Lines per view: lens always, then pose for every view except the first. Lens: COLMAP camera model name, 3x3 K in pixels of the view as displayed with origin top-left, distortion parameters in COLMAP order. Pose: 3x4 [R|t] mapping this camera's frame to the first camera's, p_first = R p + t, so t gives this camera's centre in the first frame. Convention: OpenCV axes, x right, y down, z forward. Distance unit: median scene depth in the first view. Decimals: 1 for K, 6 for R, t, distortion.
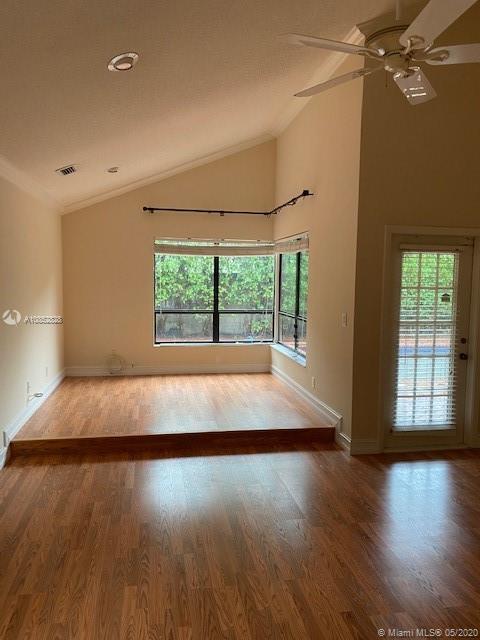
lens RADIAL K [[486.9, 0, 240.0], [0, 486.9, 320.0], [0, 0, 1]] dist [-0.000851, -0.001512]
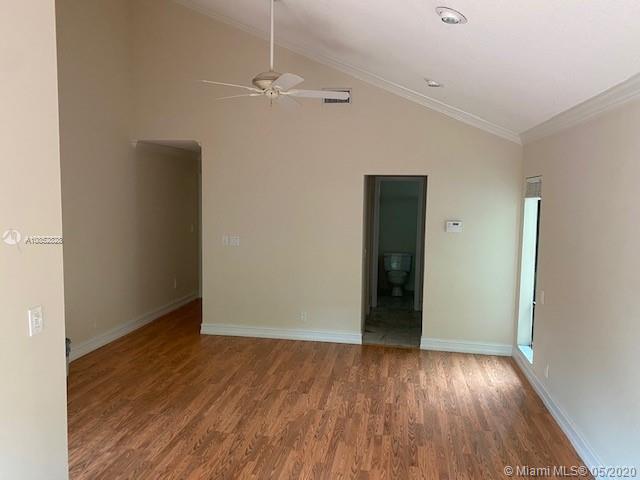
lens RADIAL K [[486.9, 0, 323.0], [0, 486.9, 236.3], [0, 0, 1]] dist [-0.000851, -0.001512]
pose [[-0.941544, -0.058436, 0.331784, -0.423097], [0.001026, 0.984339, 0.176282, -0.324632], [-0.336889, 0.166318, -0.926738, 2.503047]]
